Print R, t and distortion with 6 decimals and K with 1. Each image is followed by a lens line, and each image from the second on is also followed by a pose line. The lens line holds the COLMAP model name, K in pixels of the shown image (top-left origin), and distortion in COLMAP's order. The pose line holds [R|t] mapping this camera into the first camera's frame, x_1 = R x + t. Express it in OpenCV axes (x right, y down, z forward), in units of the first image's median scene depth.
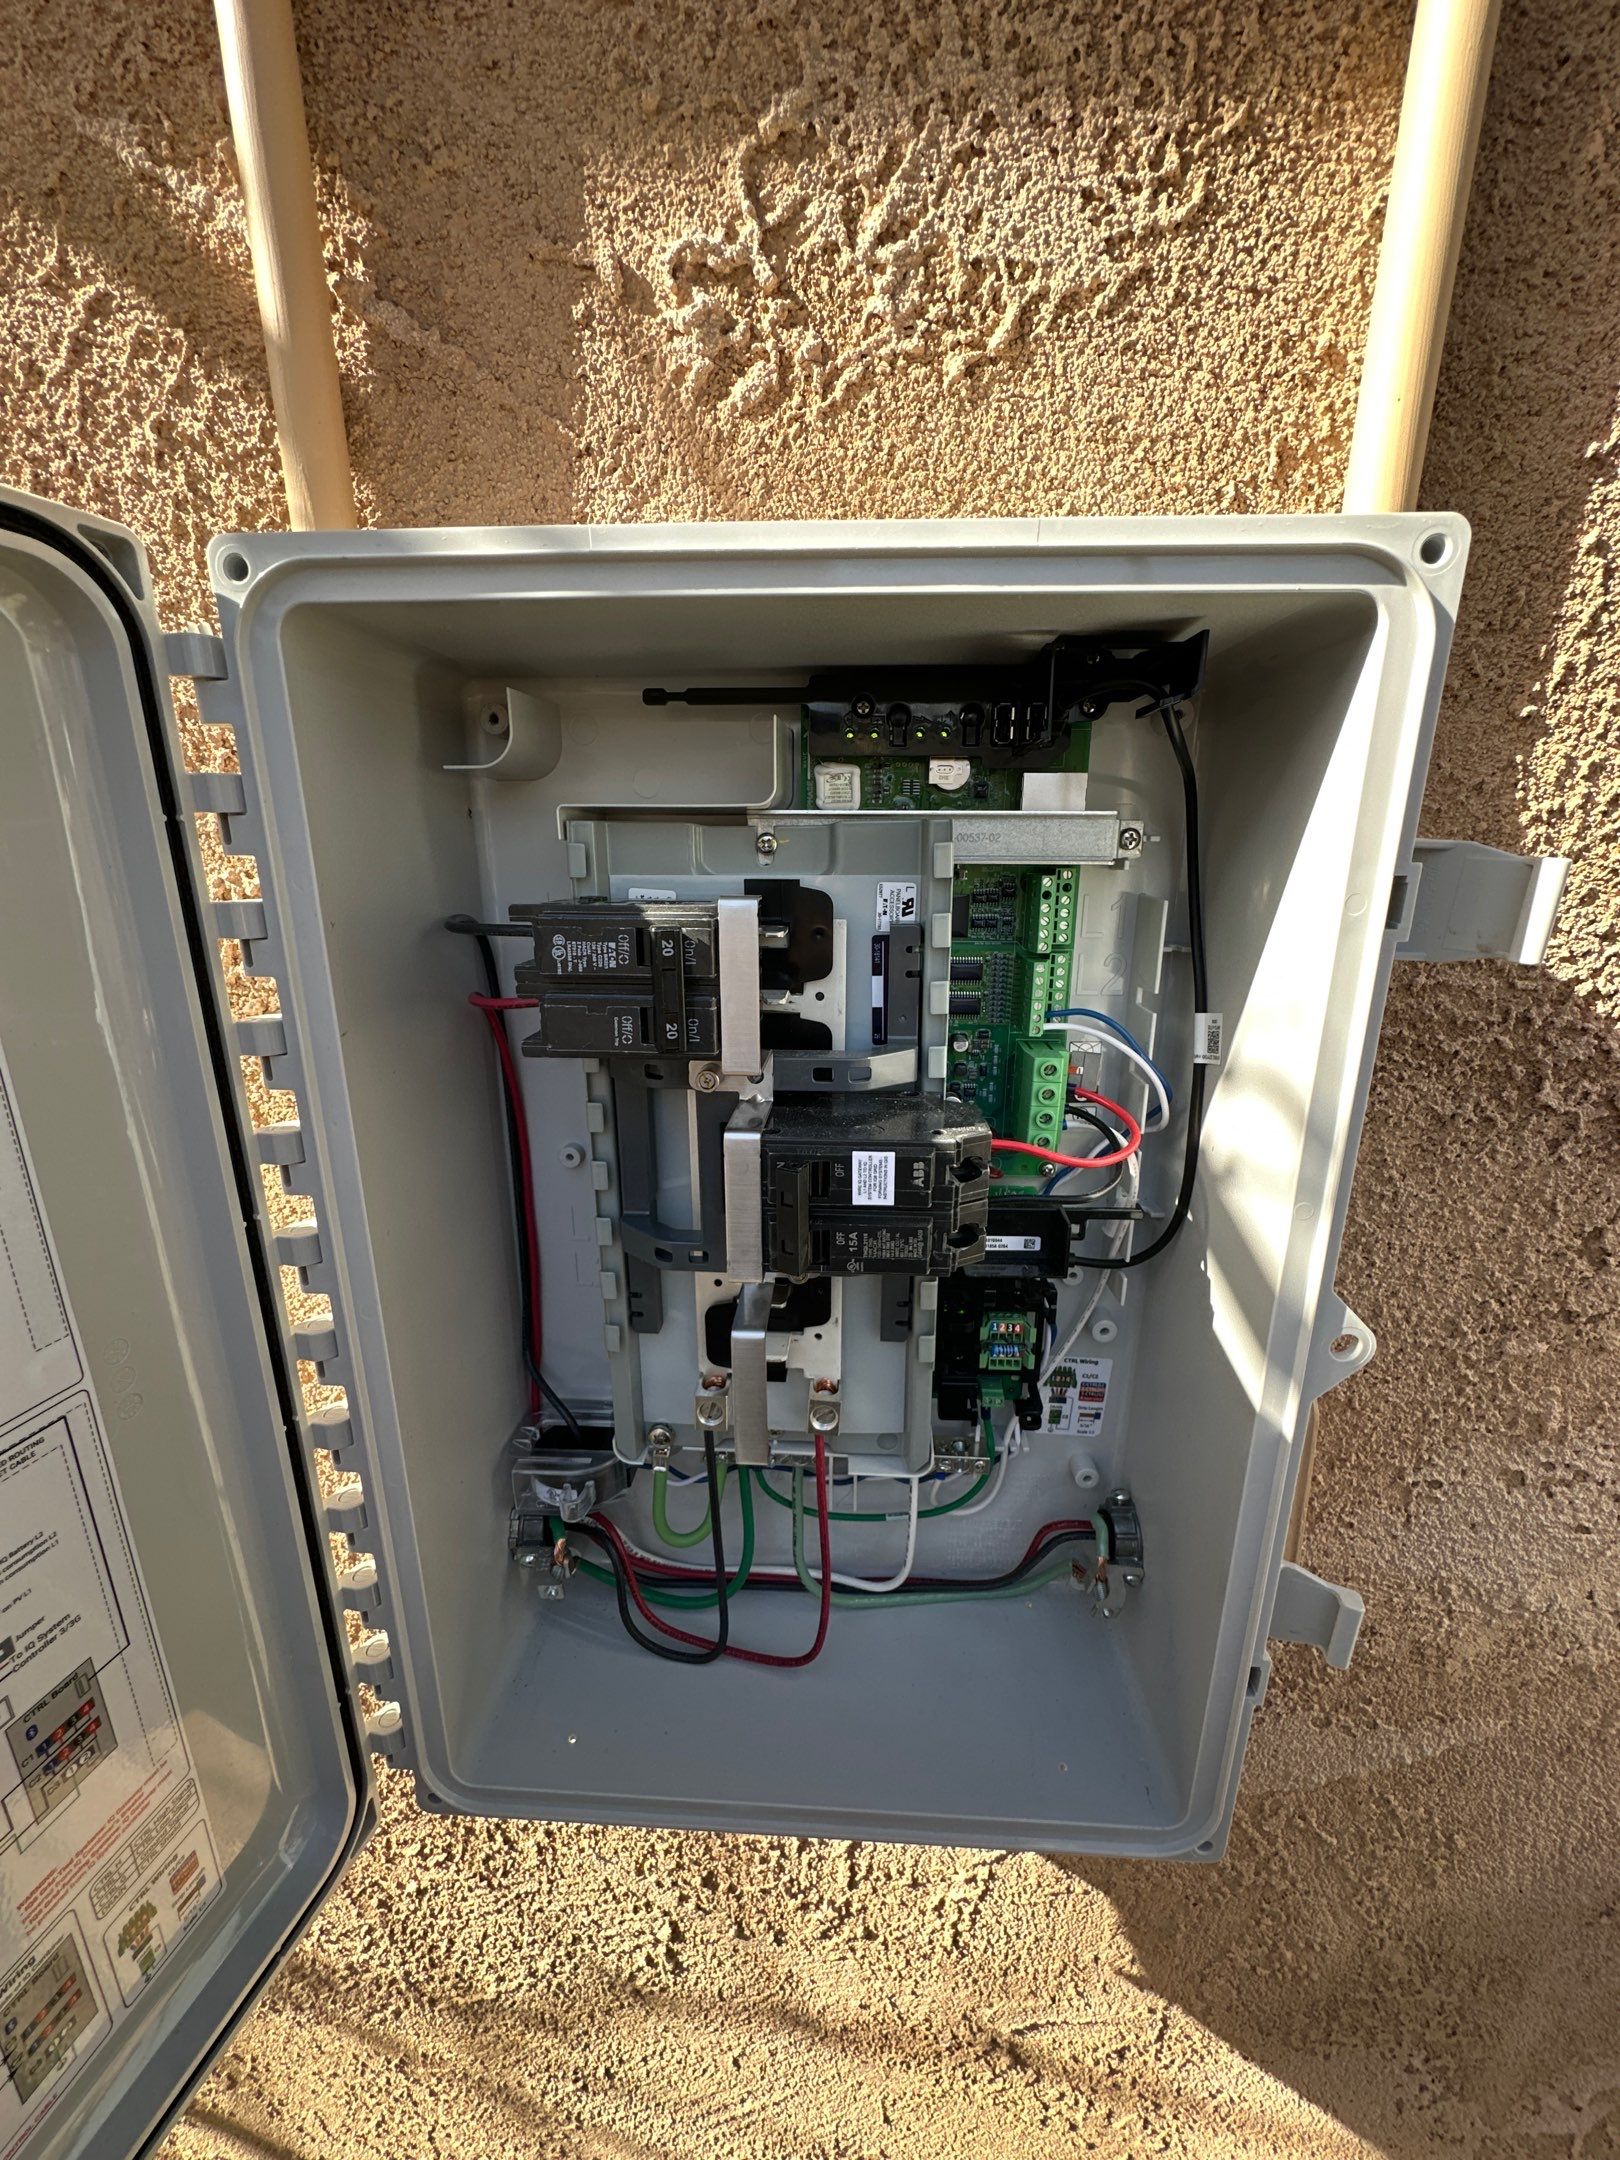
lens RADIAL K [[880.8, 0, 808.1], [0, 880.8, 1087.9], [0, 0, 1]] dist [-0.009059, 0.002653]
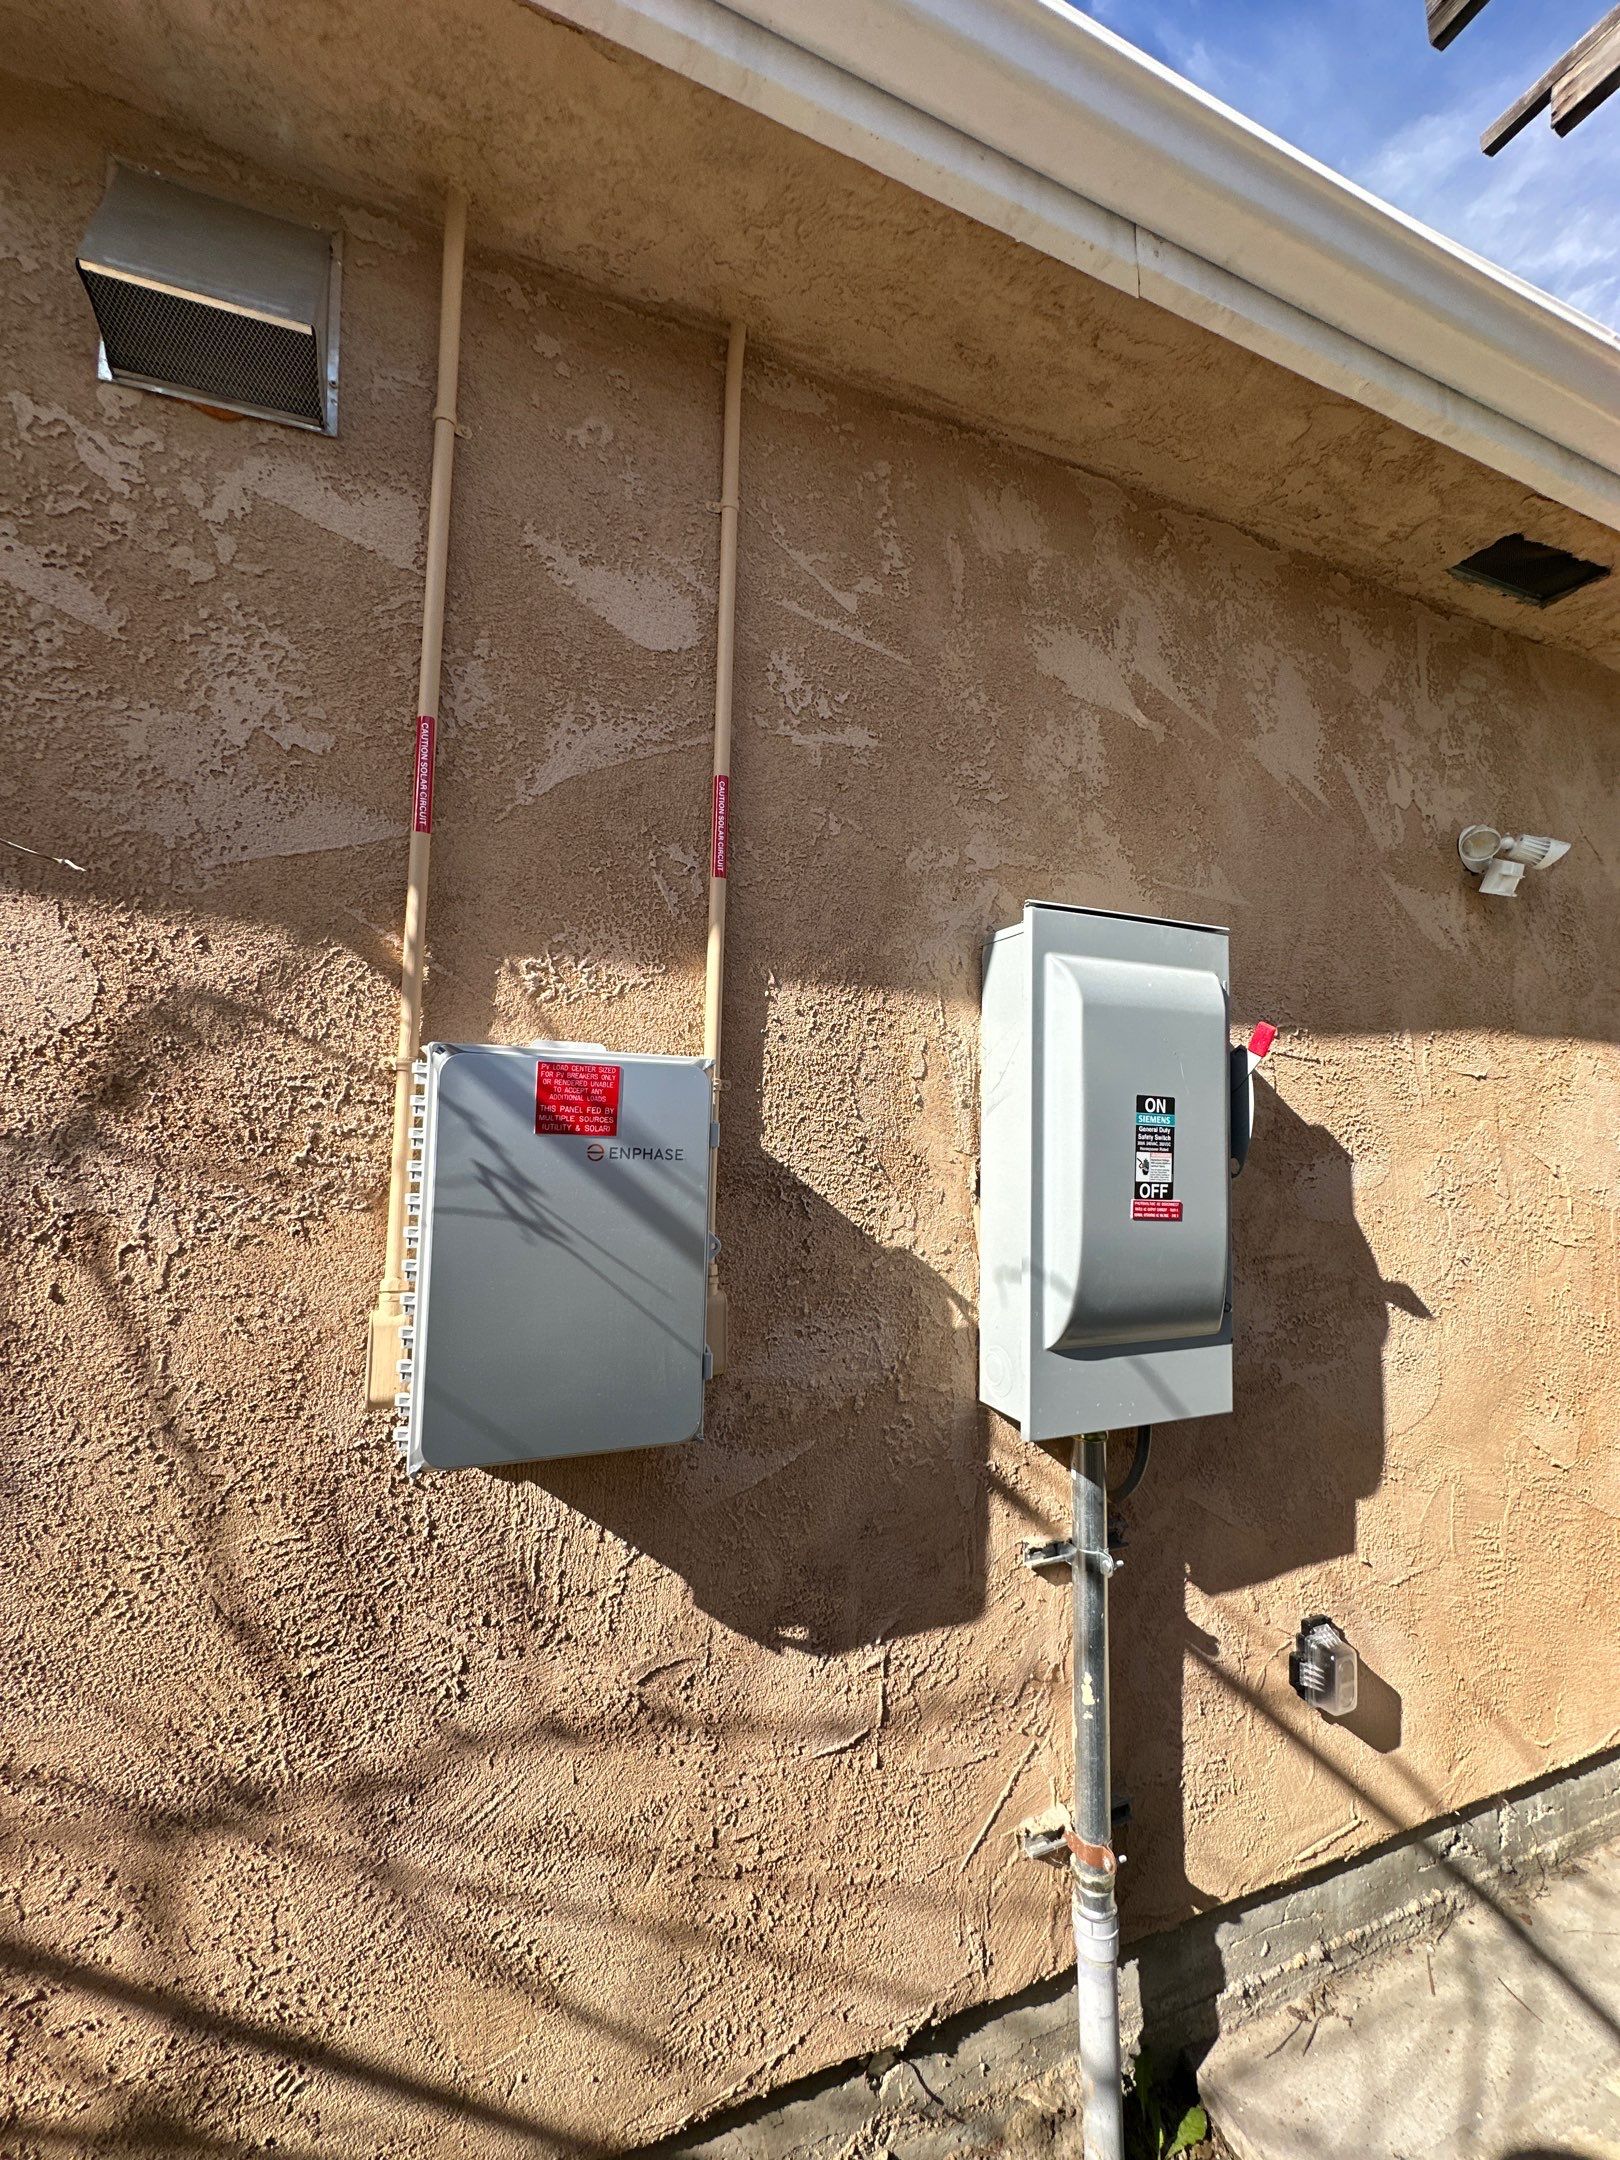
lens RADIAL K [[875.8, 0, 810.0], [0, 875.8, 1080.0], [0, 0, 1]] dist [-0.000954, 0.000044]
pose [[0.901060, 0.047095, 0.431130, -0.590198], [0.099331, 0.945252, -0.310856, 0.705089], [-0.422166, 0.322924, 0.847051, -2.248249]]
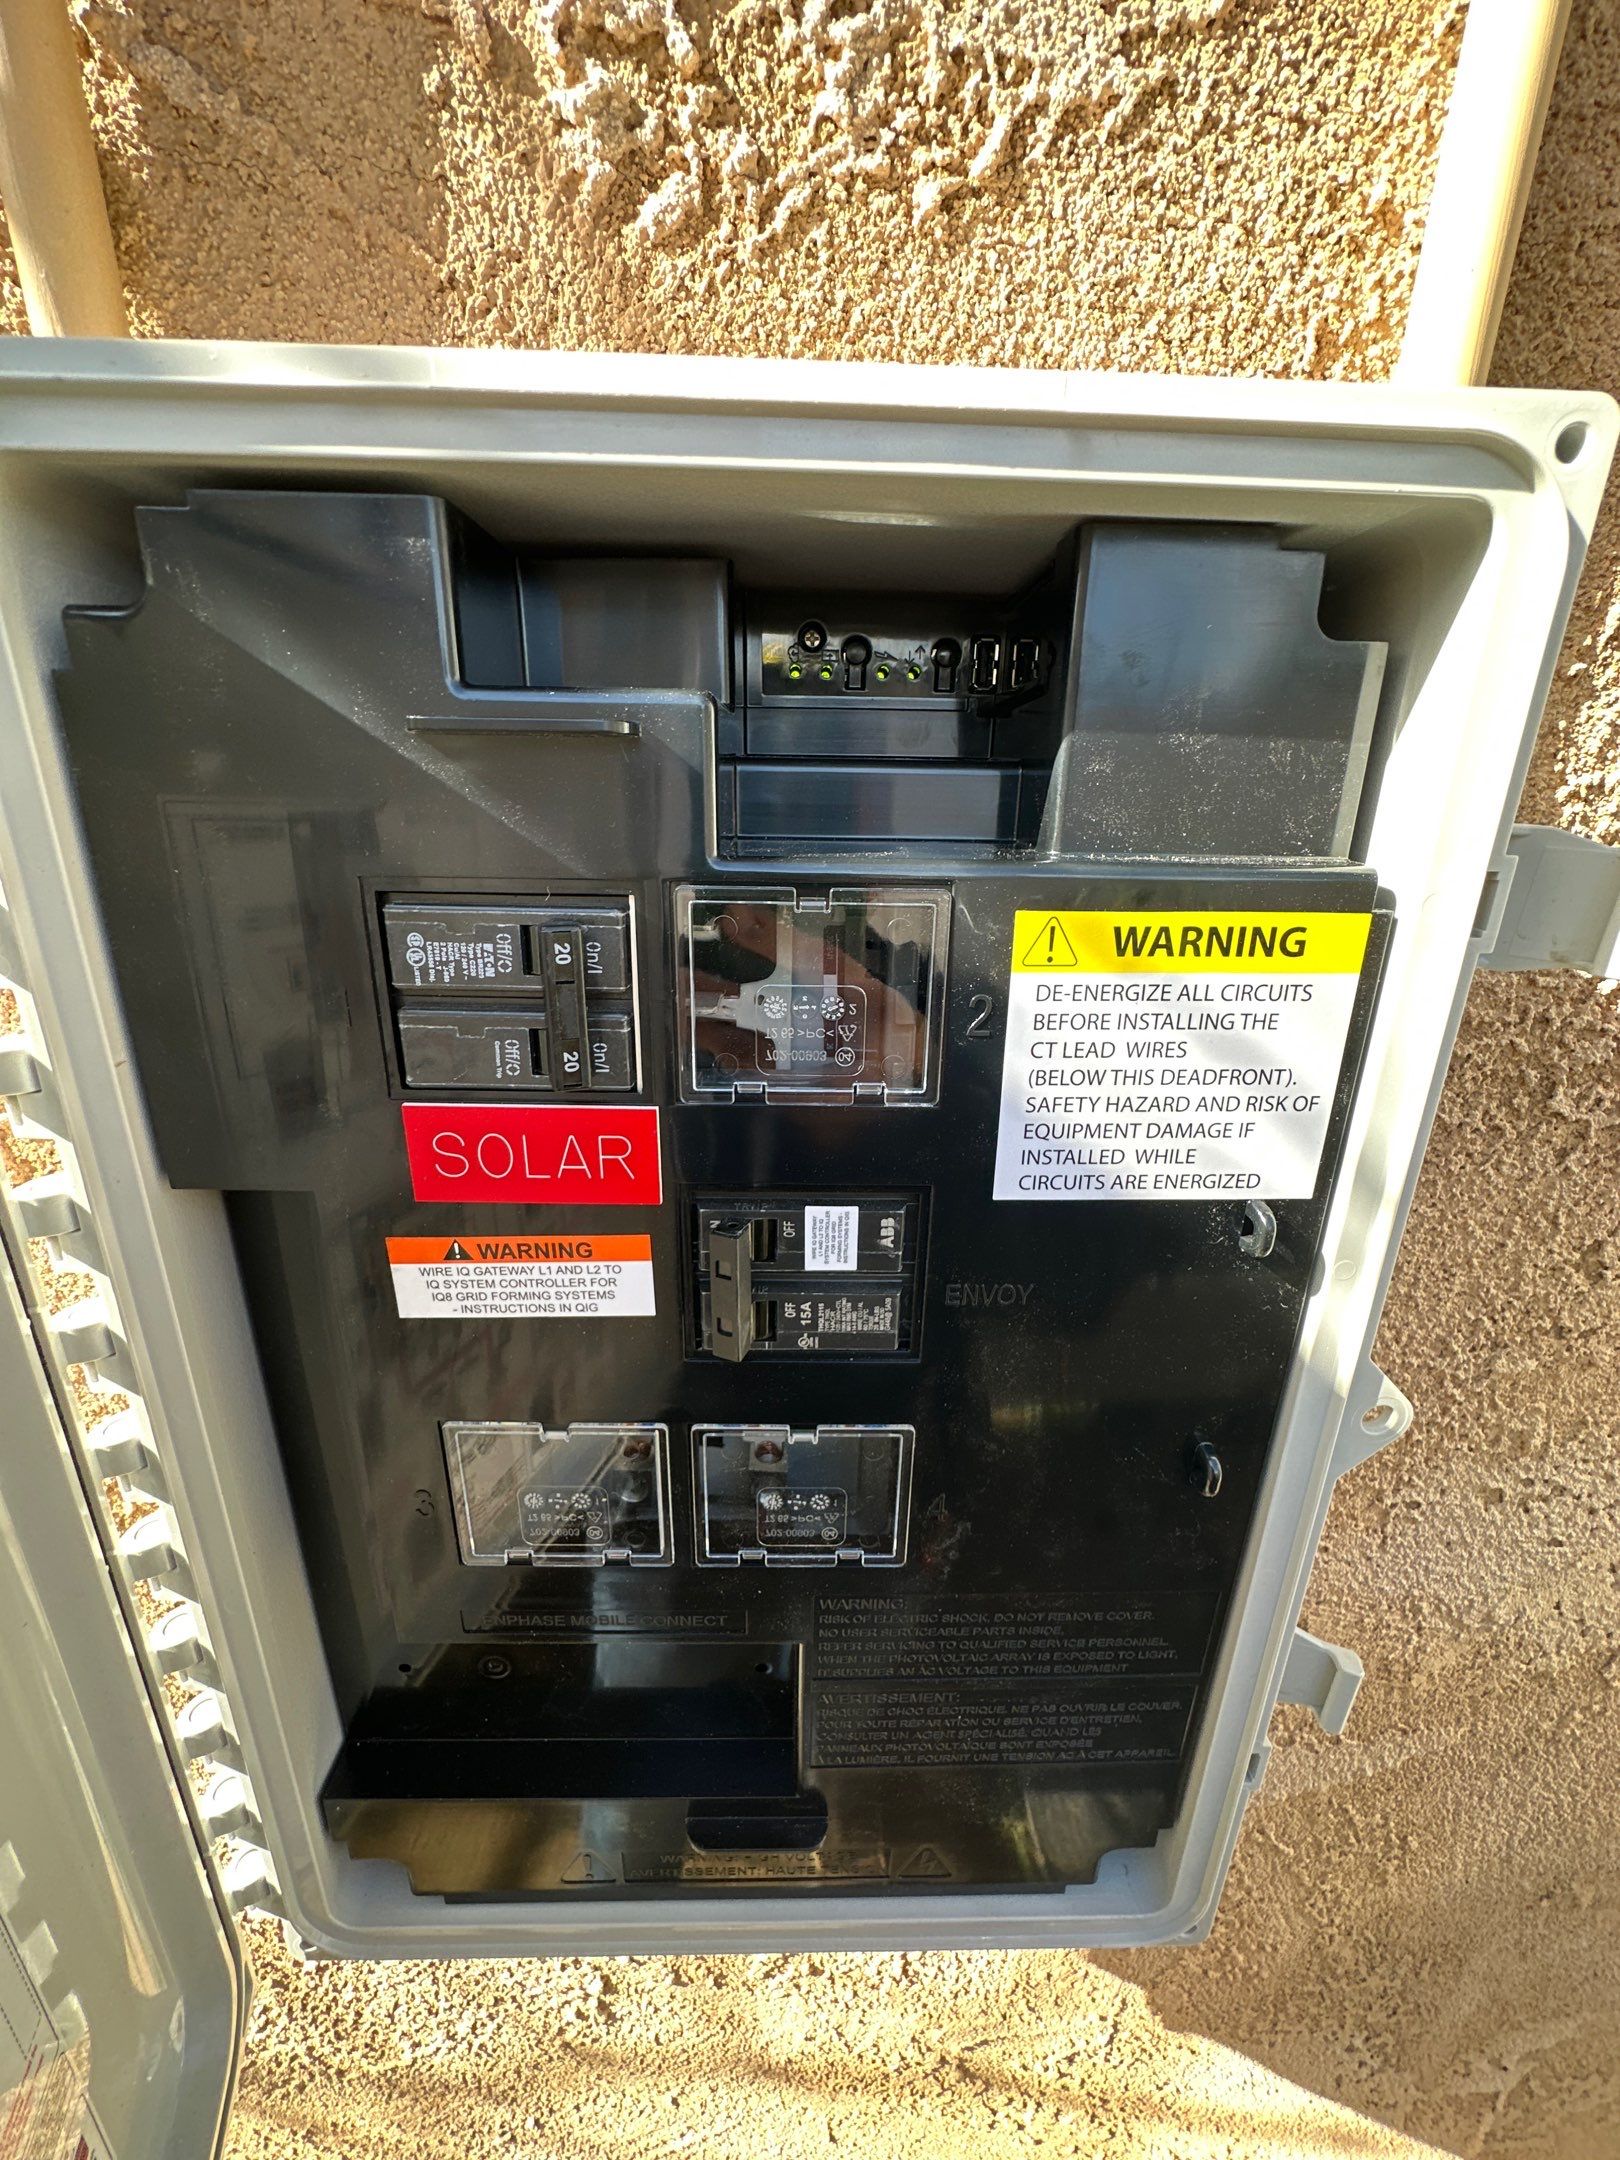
lens RADIAL K [[876.7, 0, 810.8], [0, 876.7, 1083.8], [0, 0, 1]] dist [-0.006607, 0.001270]
pose [[0.996468, -0.008521, 0.083534, -0.008542], [0.004205, 0.998653, 0.051709, -0.066652], [-0.083862, -0.051175, 0.995162, 0.179310]]
